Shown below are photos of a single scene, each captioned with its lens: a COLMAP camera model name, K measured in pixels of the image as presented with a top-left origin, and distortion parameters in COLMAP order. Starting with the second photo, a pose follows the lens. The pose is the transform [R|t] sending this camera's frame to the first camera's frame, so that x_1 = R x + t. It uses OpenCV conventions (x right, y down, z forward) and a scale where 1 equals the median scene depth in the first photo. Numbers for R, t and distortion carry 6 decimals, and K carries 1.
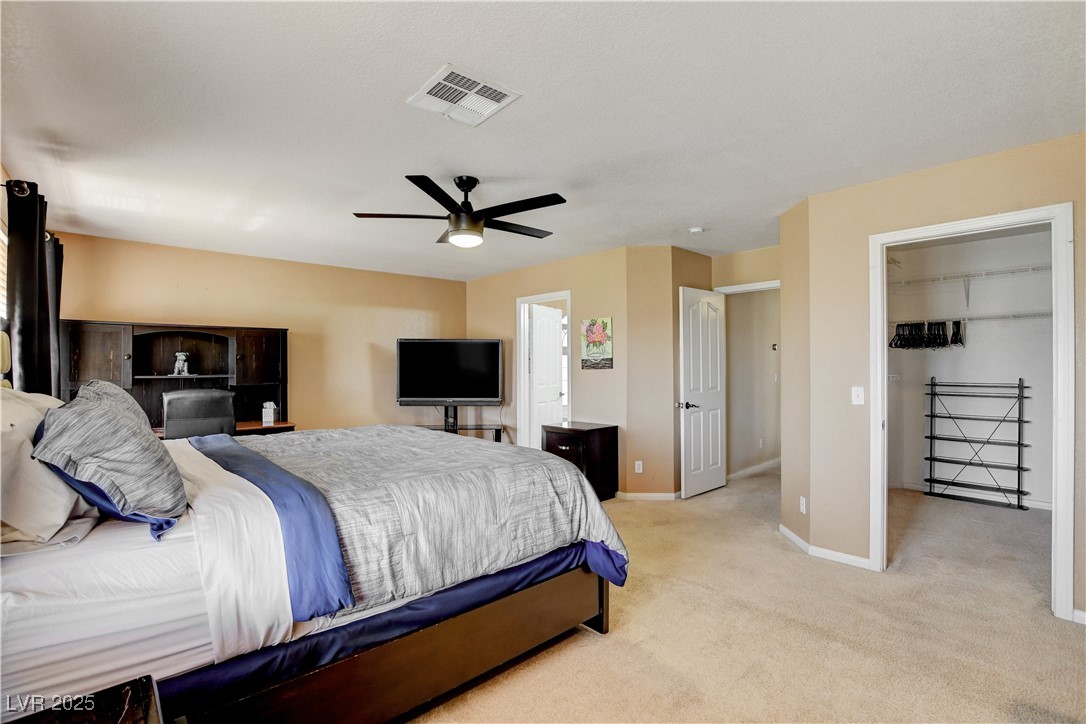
lens RADIAL K [[494.2, 0, 541.8], [0, 494.2, 365.7], [0, 0, 1]] dist [-0.023026, 0.000194]
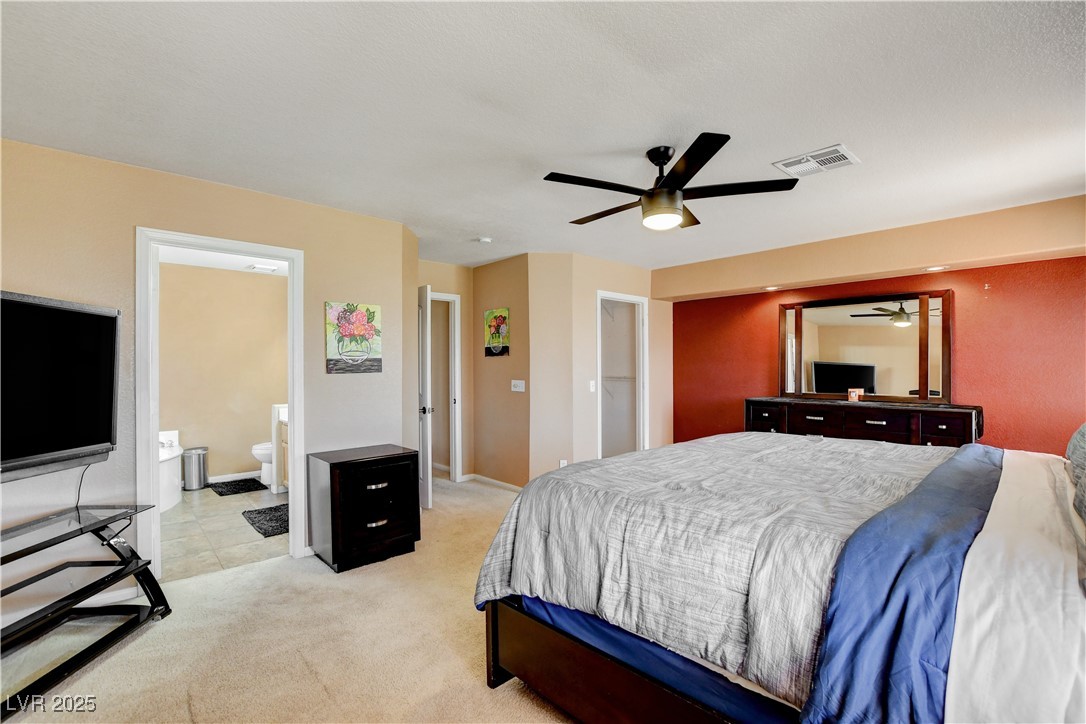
lens RADIAL K [[494.2, 0, 541.8], [0, 494.2, 365.7], [0, 0, 1]] dist [-0.023026, 0.000194]
pose [[0.006115, 0.003703, 0.999974, -0.617730], [0.003178, 0.999988, -0.003722, -0.000320], [-0.999976, 0.003200, 0.006103, 0.726243]]
